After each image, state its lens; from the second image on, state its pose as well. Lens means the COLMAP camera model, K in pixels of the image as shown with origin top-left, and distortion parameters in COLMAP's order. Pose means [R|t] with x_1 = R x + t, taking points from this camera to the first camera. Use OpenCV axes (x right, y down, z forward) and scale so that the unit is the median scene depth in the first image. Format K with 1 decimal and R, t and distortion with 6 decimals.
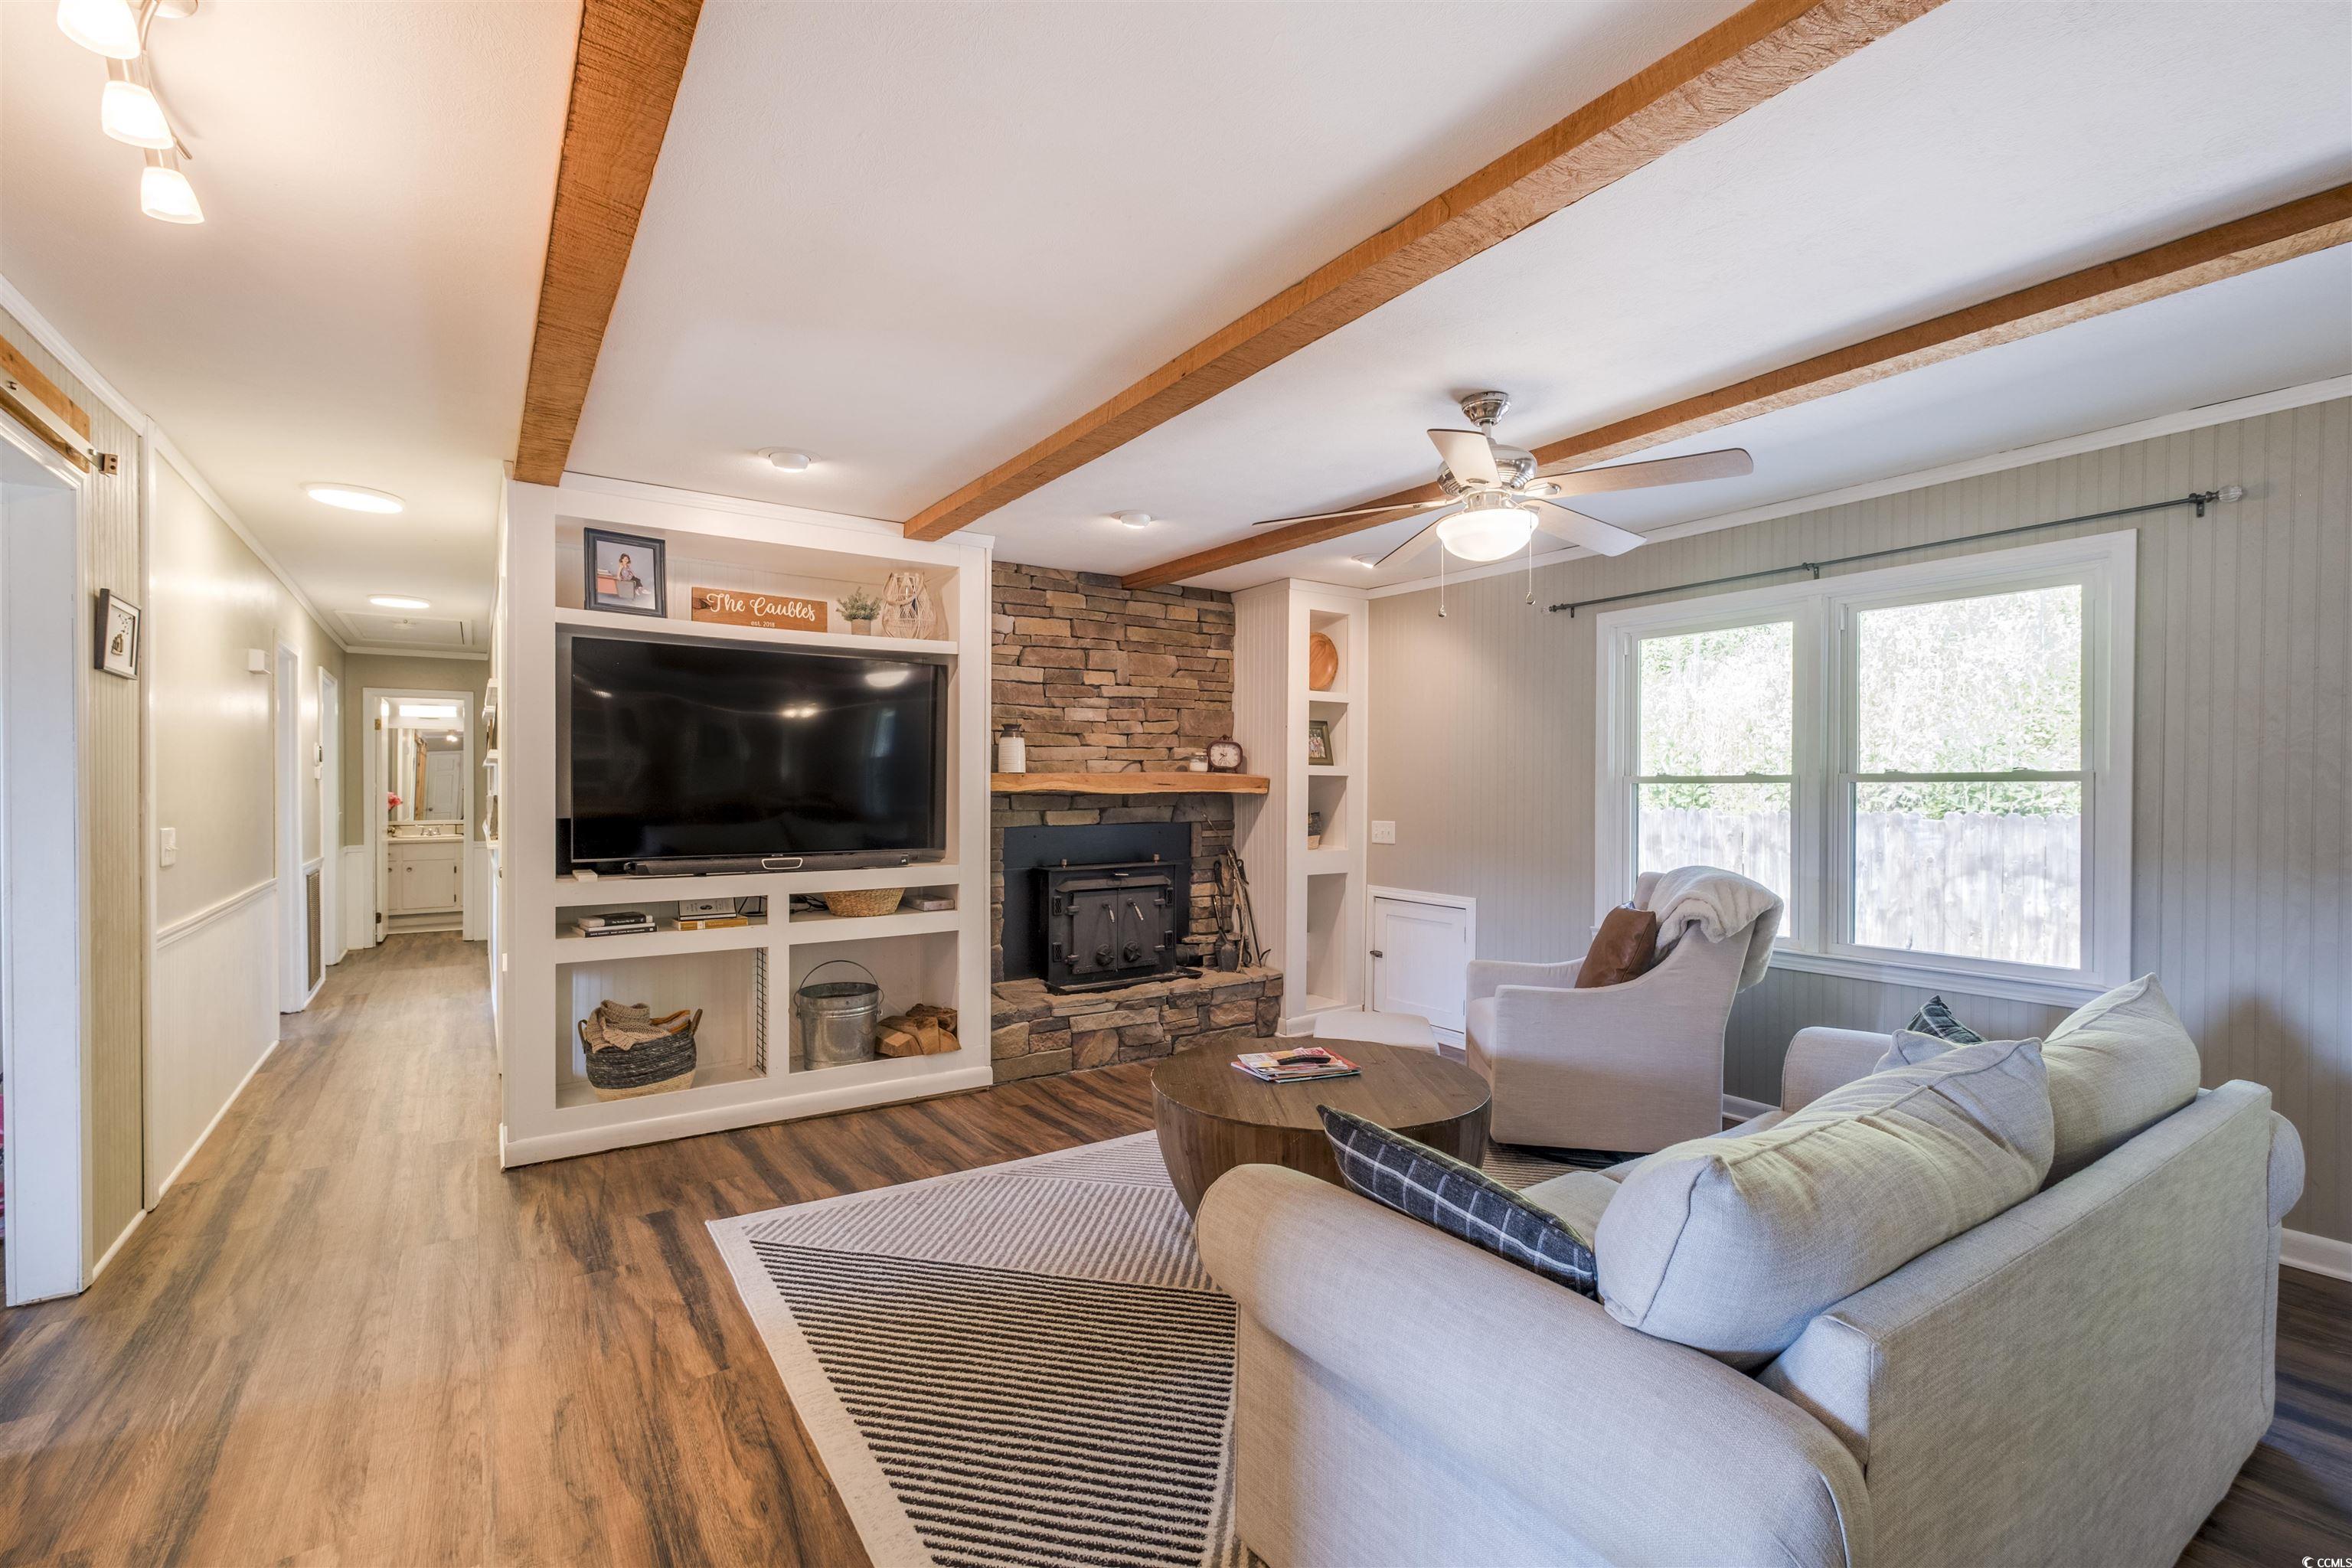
lens RADIAL K [[1031.6, 0, 1179.0], [0, 1031.6, 796.8], [0, 0, 1]] dist [-0.000788, 0.001837]
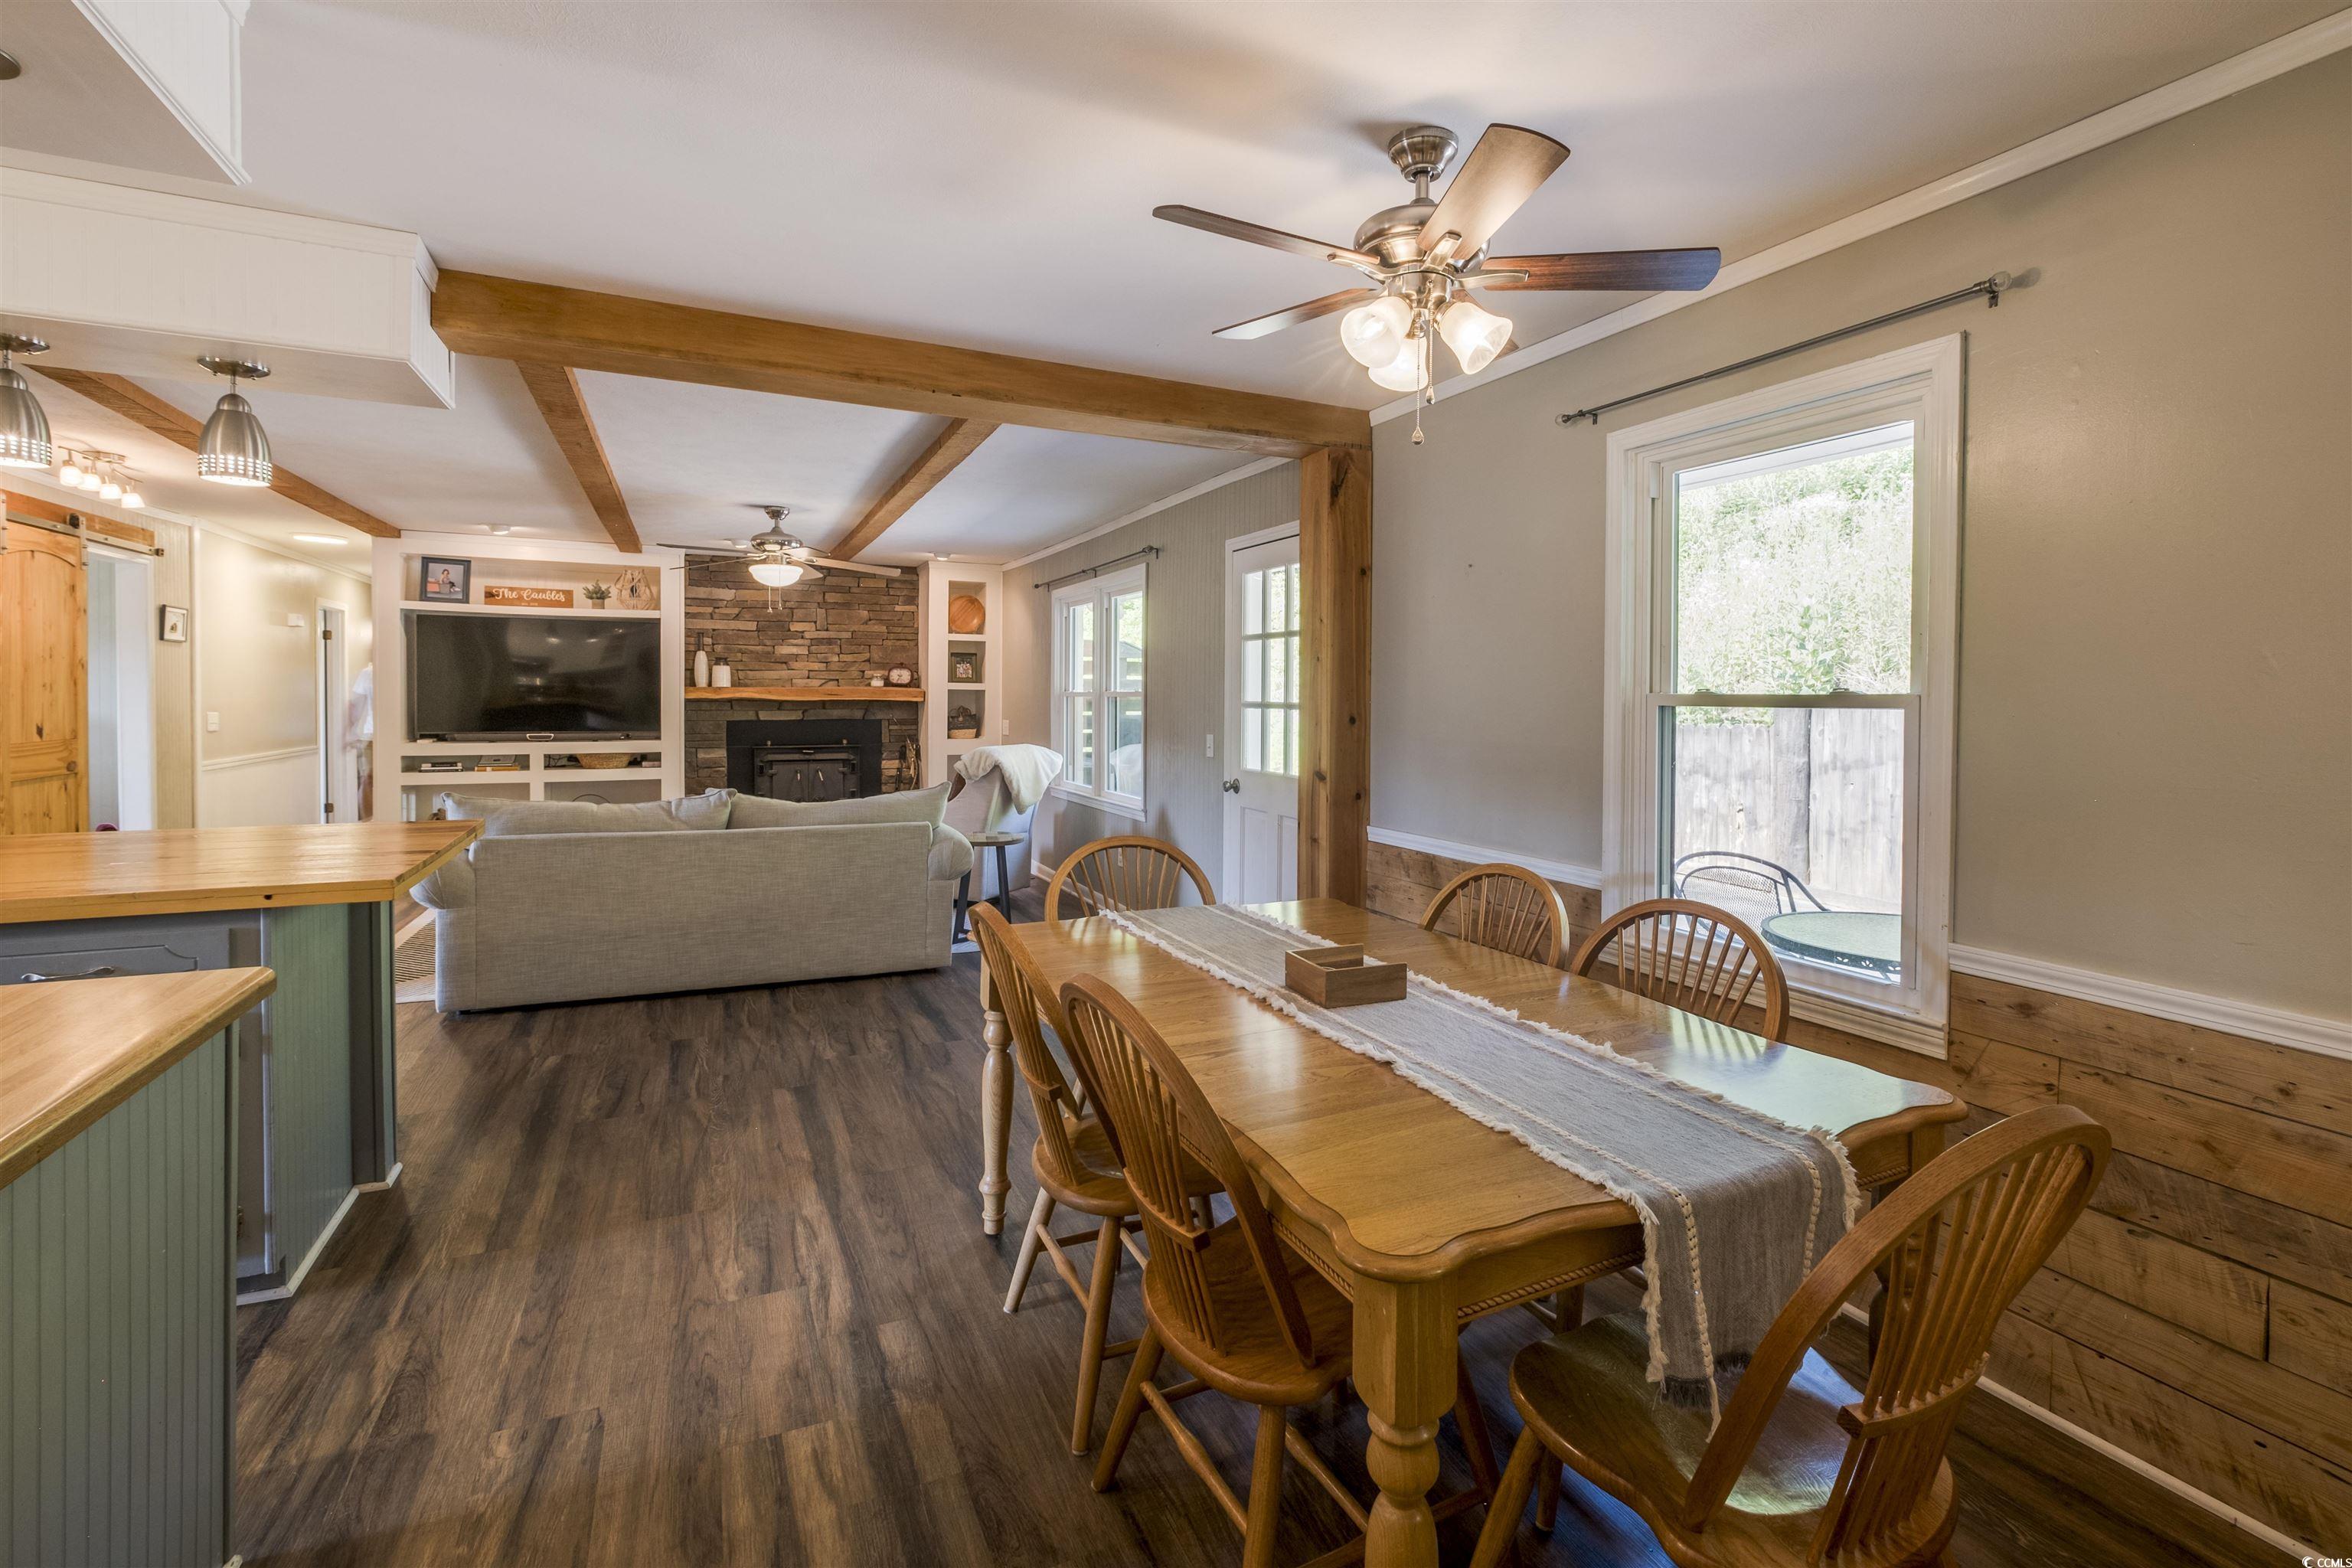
lens RADIAL K [[1088.1, 0, 1299.0], [0, 1088.1, 723.0], [0, 0, 1]] dist [0.004878, -0.000571]
pose [[0.994781, 0.008957, -0.101639, 1.046262], [-0.007552, 0.999871, 0.014195, 0.002319], [0.101753, -0.013353, 0.994720, -0.702884]]
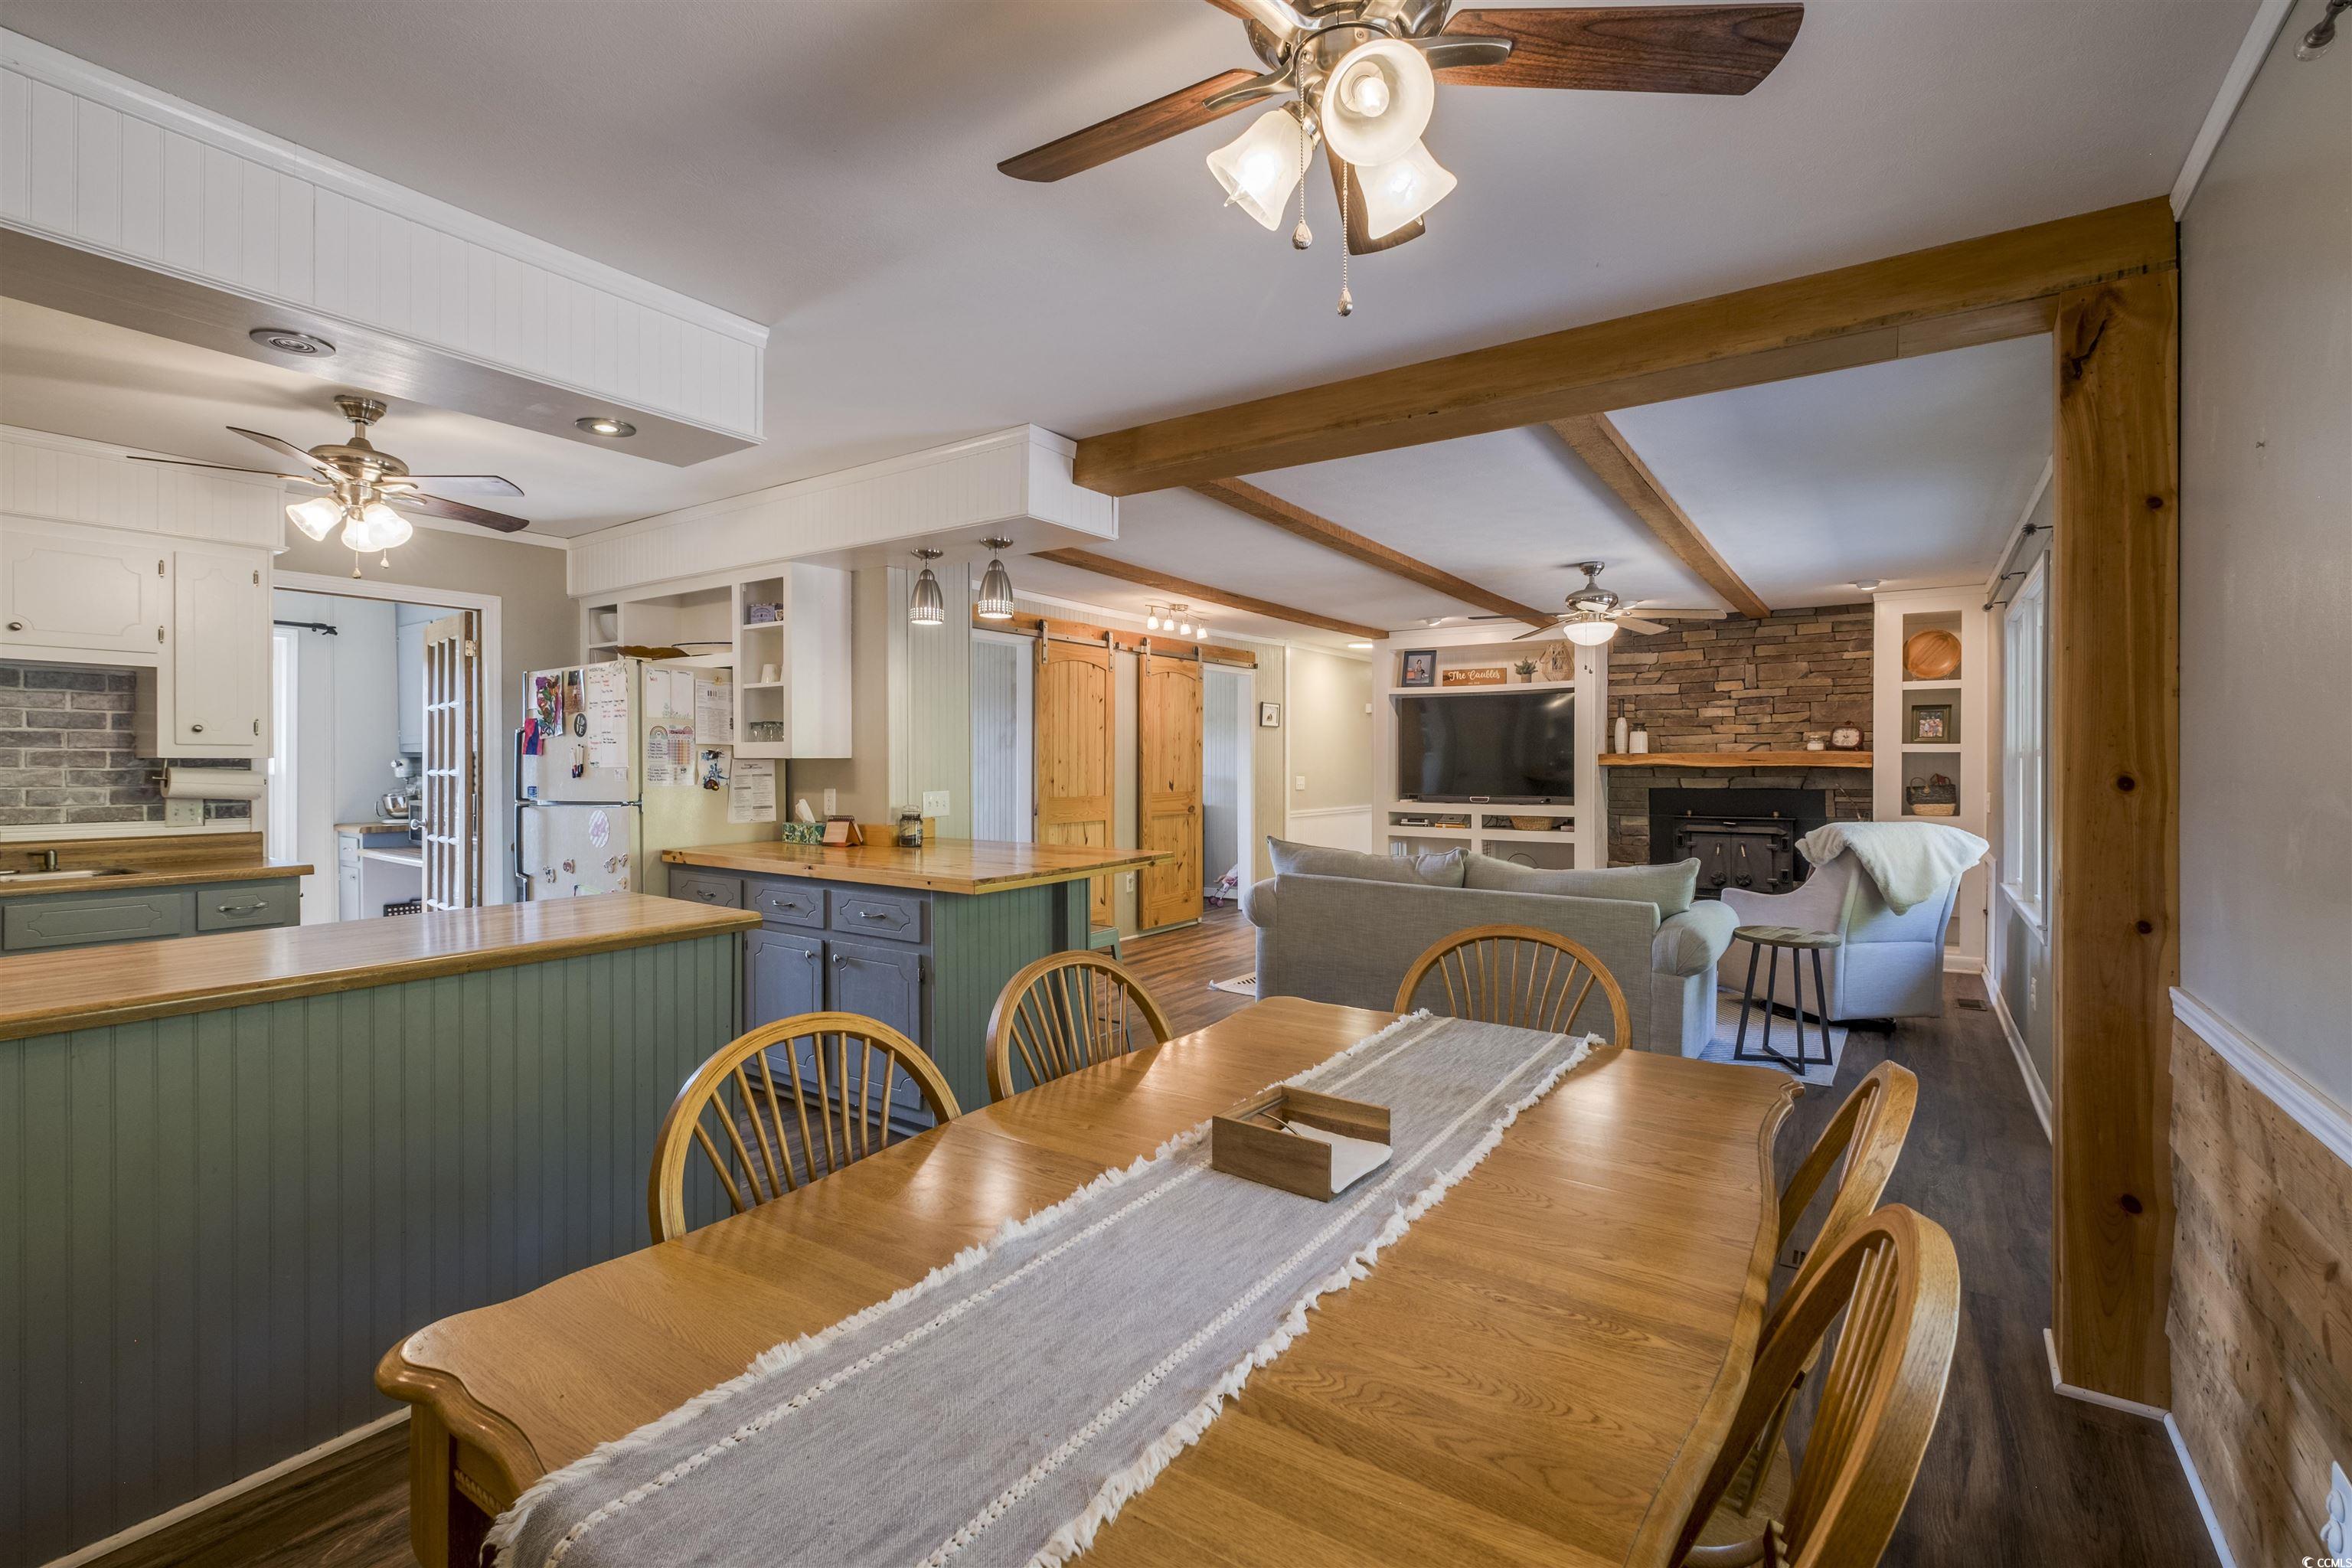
lens RADIAL K [[1088.1, 0, 1143.3], [0, 1088.1, 769.0], [0, 0, 1]] dist [0.004878, -0.000571]
pose [[0.340896, 0.003580, -0.940094, 1.326209], [-0.011002, 0.999939, -0.000182, 0.011038], [0.940037, 0.010405, 0.340915, -0.340239]]
